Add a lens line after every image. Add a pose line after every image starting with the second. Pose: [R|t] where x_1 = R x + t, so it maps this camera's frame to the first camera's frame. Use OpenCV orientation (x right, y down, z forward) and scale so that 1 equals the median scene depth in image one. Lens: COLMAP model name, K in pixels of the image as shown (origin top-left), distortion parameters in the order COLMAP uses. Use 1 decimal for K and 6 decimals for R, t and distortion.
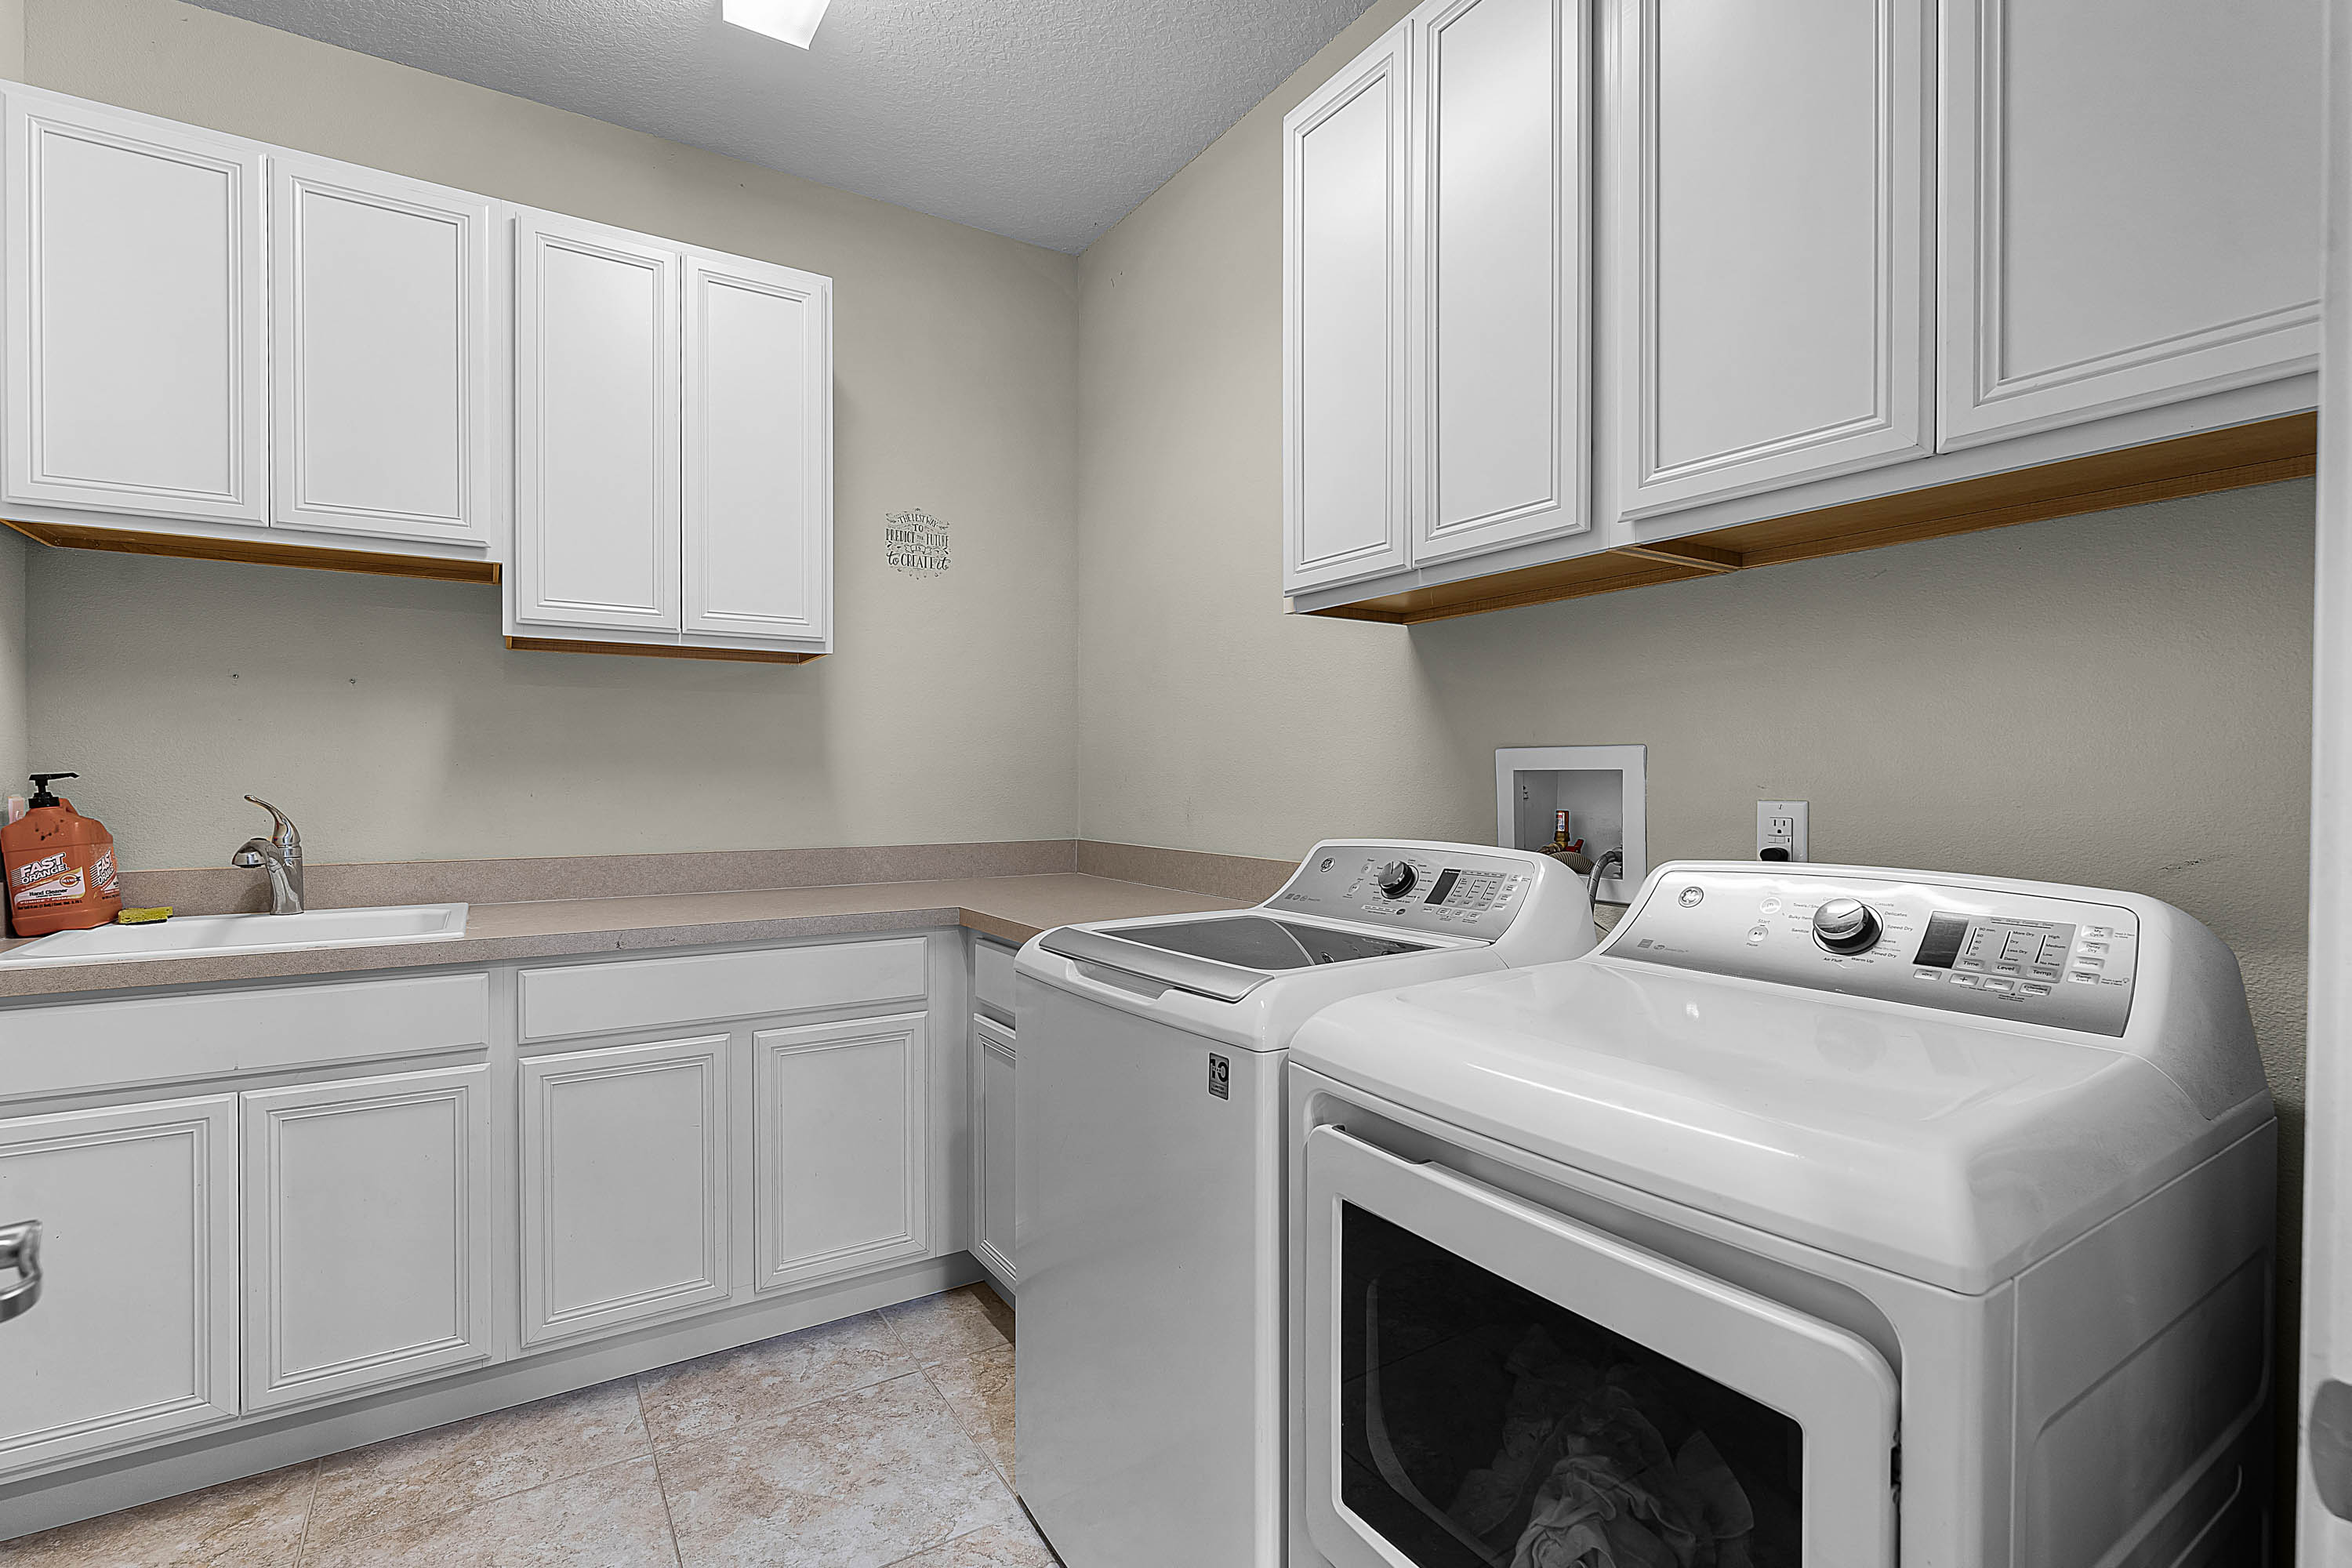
lens RADIAL K [[1128.2, 0, 1176.1], [0, 1128.2, 778.2], [0, 0, 1]] dist [-0.006293, -0.000387]
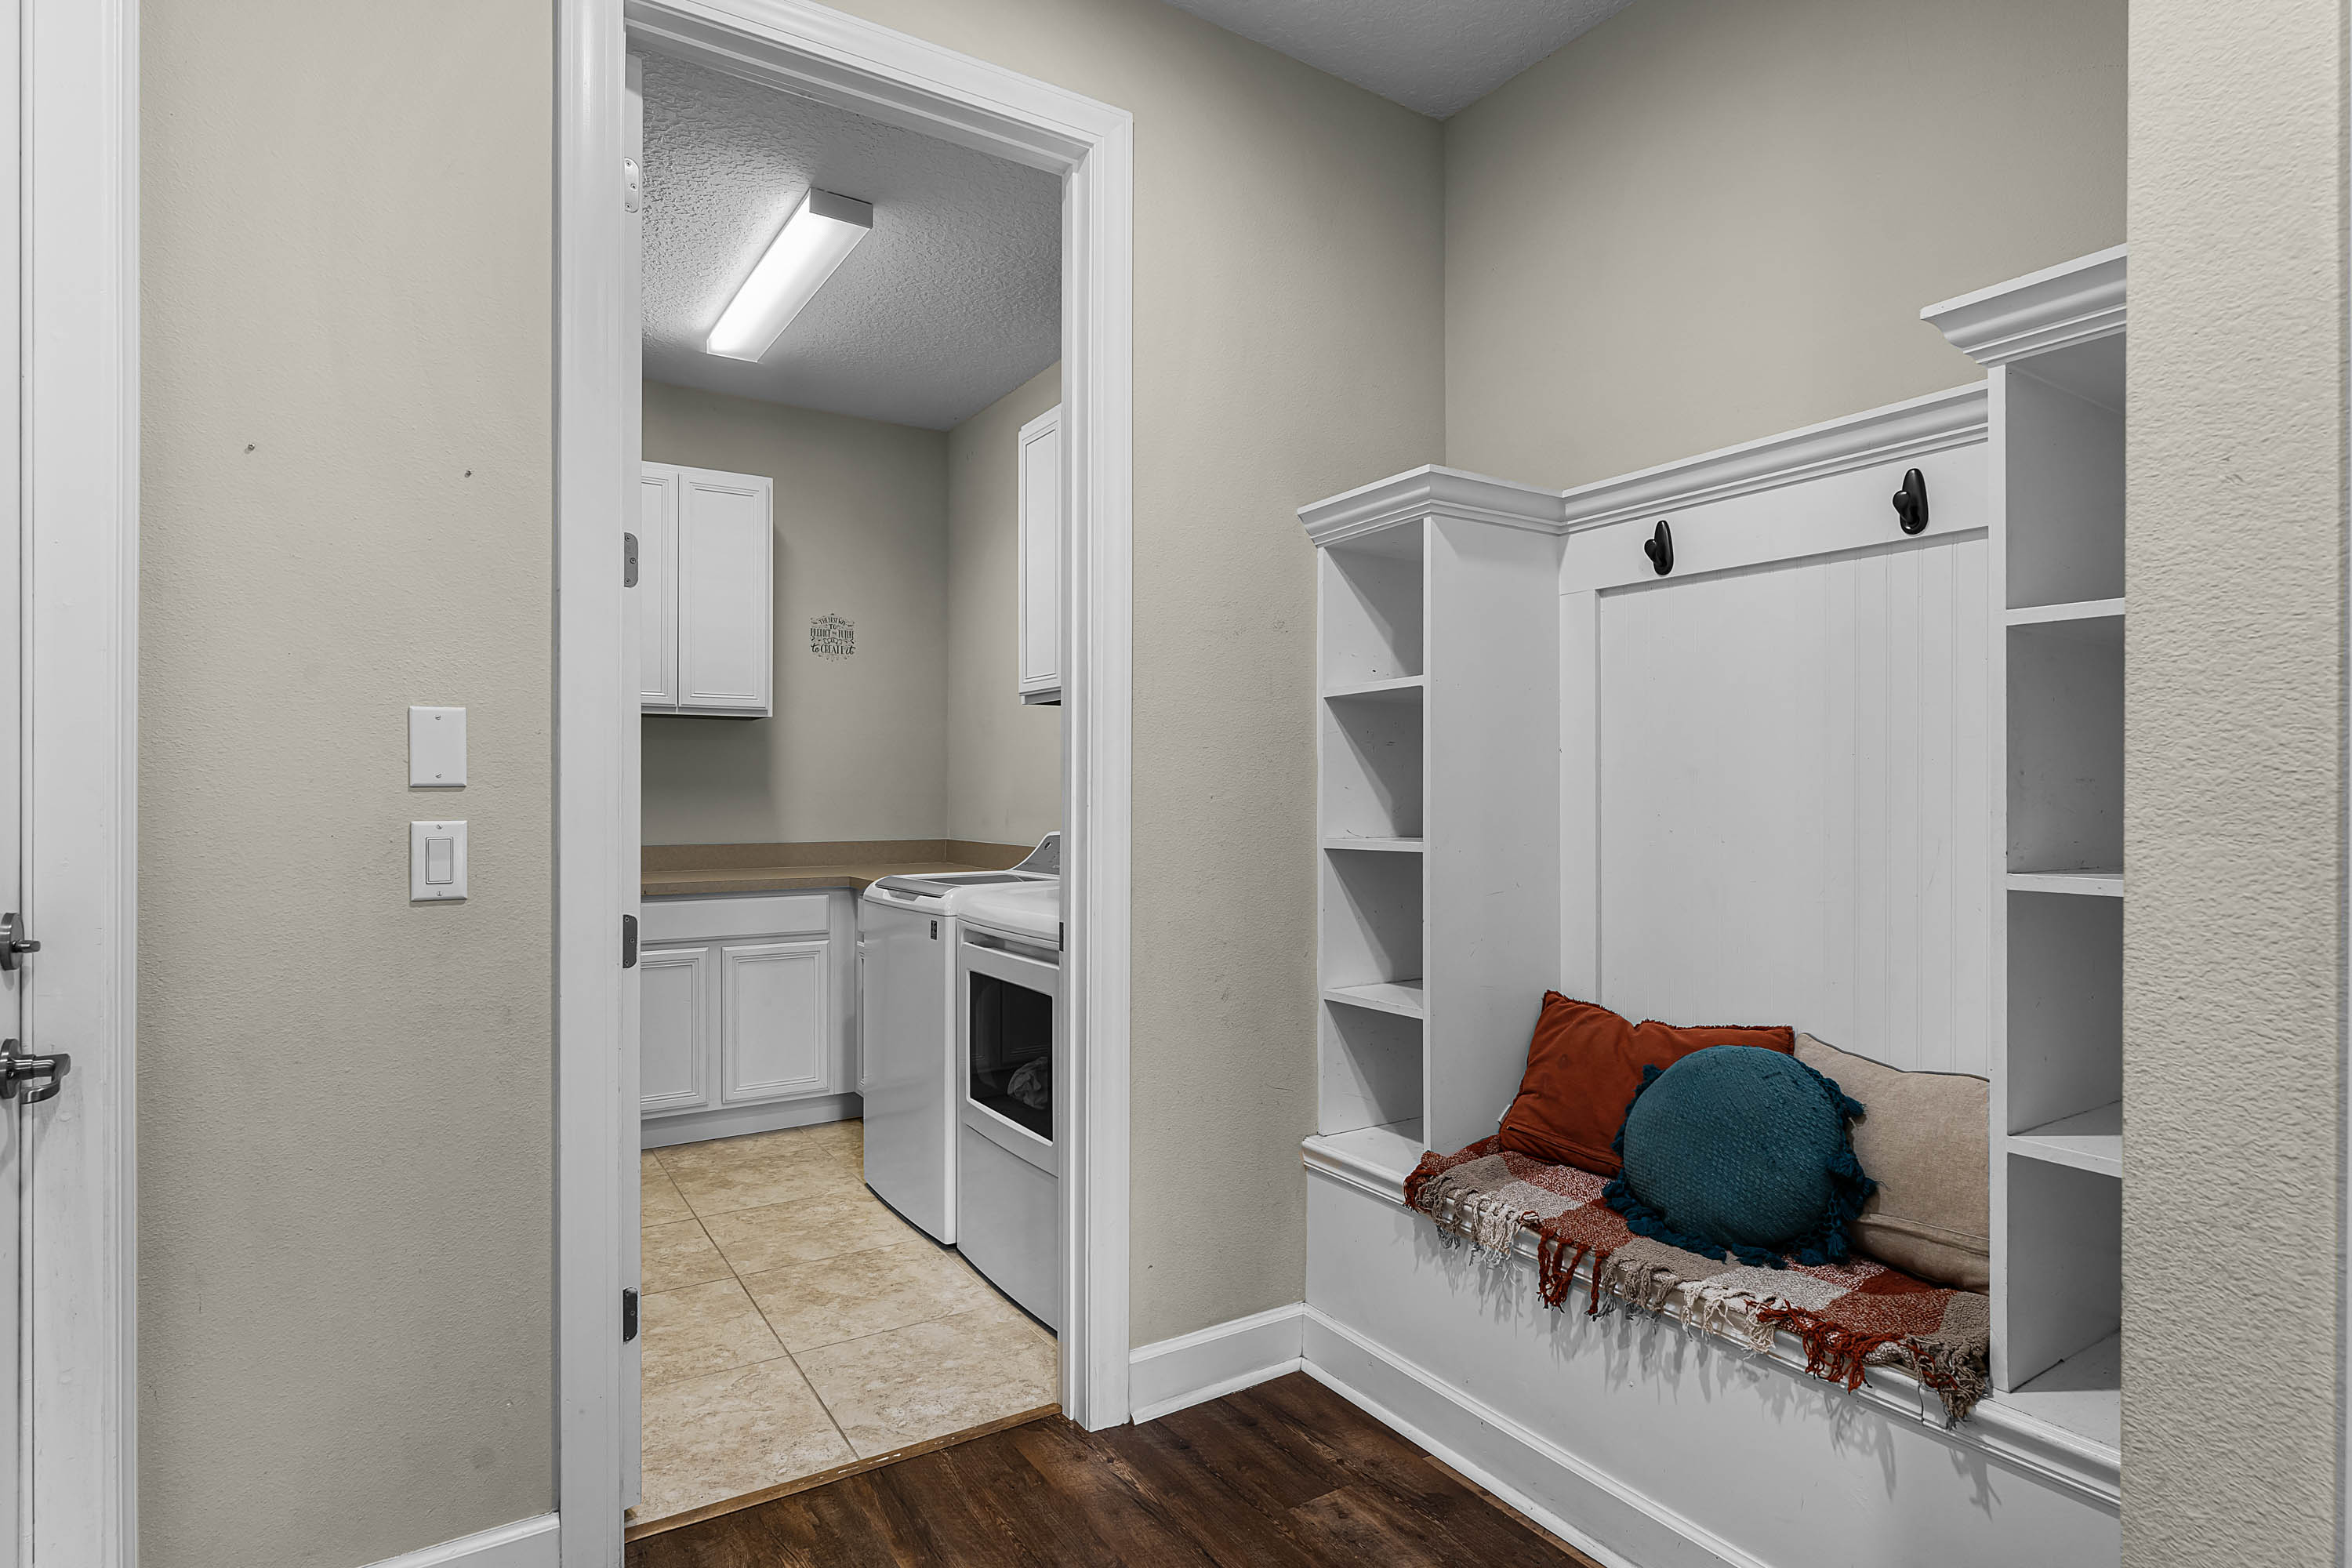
lens RADIAL K [[1237.3, 0, 1176.7], [0, 1237.3, 791.4], [0, 0, 1]] dist [-0.012200, -0.001637]
pose [[0.999991, 0.002077, 0.003703, 0.279614], [-0.002056, 0.999982, -0.005587, 0.001108], [-0.003714, 0.005580, 0.999978, -0.799655]]
